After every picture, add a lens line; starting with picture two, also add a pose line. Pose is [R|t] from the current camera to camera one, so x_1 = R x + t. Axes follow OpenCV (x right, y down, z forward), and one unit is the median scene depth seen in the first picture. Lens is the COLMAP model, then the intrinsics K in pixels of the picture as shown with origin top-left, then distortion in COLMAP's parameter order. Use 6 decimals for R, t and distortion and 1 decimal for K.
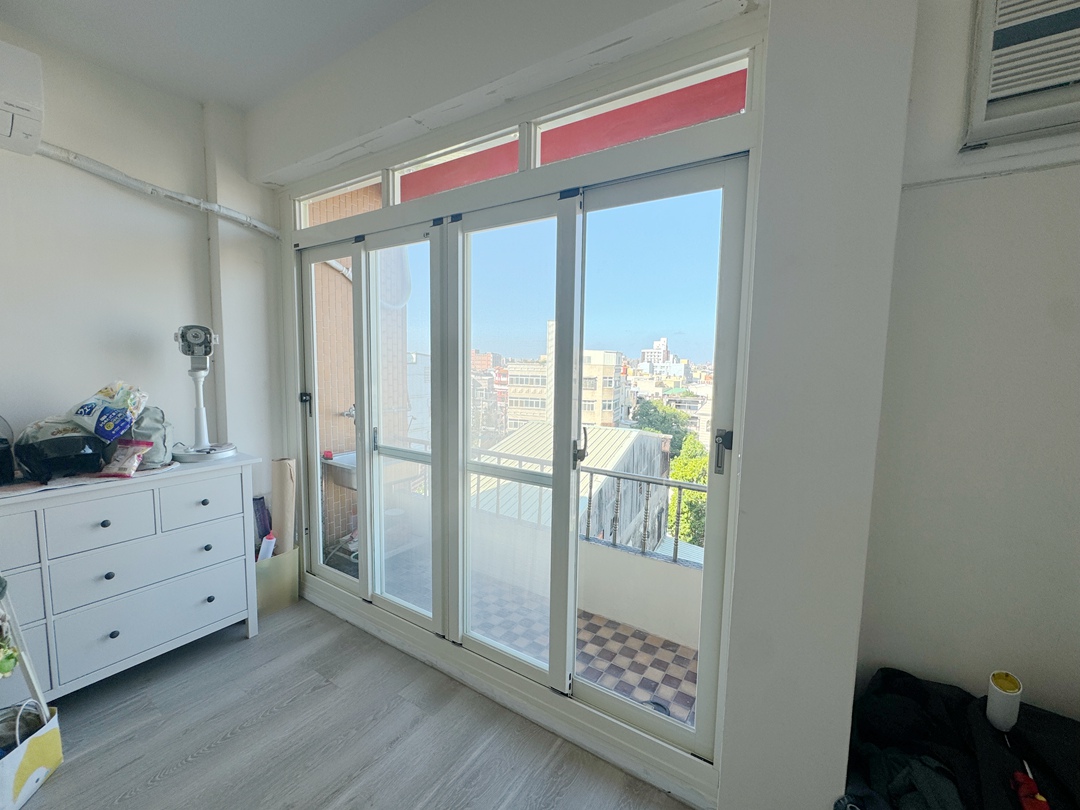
lens RADIAL K [[469.9, 0, 536.9], [0, 469.9, 406.6], [0, 0, 1]] dist [0.002196, 0.000279]
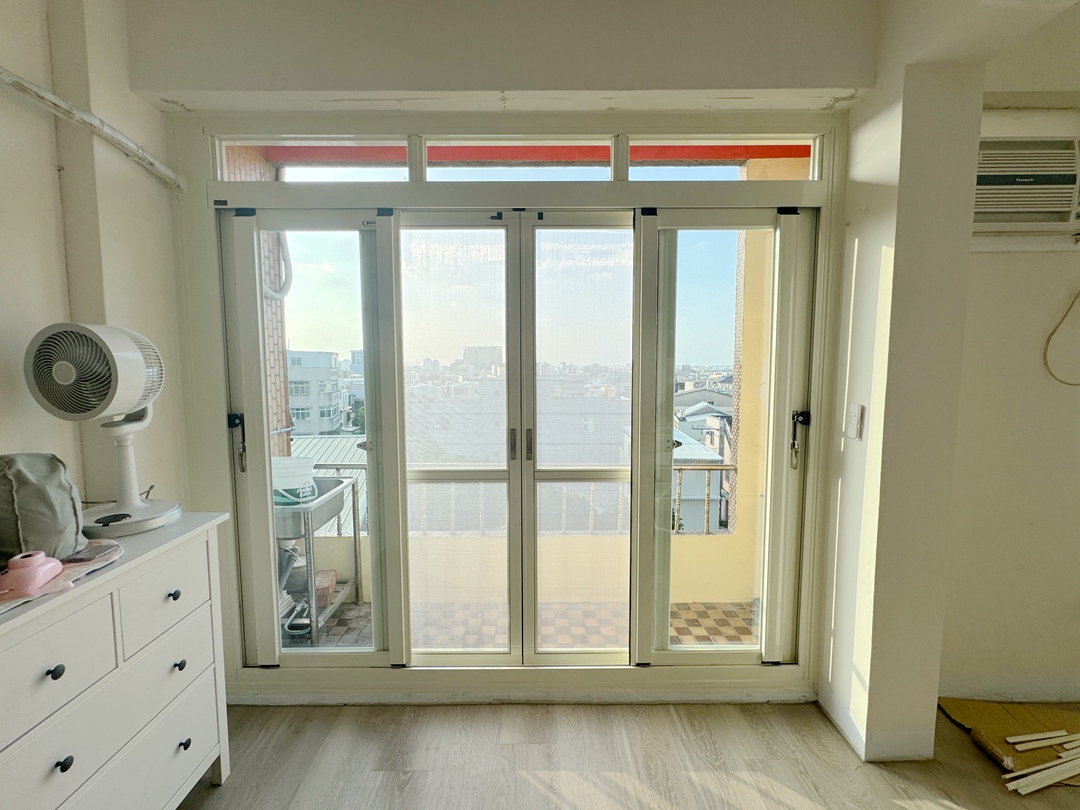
lens RADIAL K [[492.3, 0, 538.4], [0, 492.3, 402.1], [0, 0, 1]] dist [0.000388, 0.000077]
pose [[0.824834, -0.068776, 0.561177, -0.660588], [0.069776, 0.997369, 0.019675, -0.036670], [-0.561053, 0.022928, 0.827462, 0.169502]]
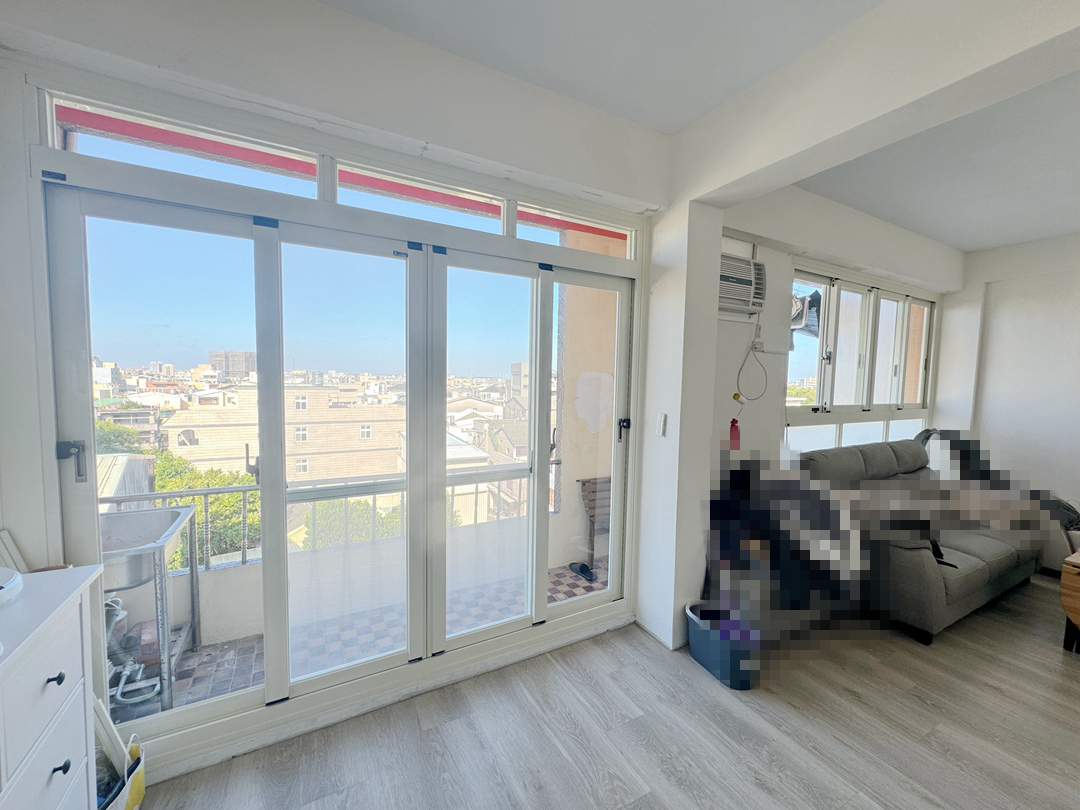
lens RADIAL K [[430.2, 0, 540.0], [0, 430.2, 405.0], [0, 0, 1]] dist [-0.000931, -0.000128]
pose [[0.450246, -0.065308, 0.890513, -0.861763], [0.072105, 0.996724, 0.036640, -0.062541], [-0.889988, 0.047713, 0.453480, 0.333758]]
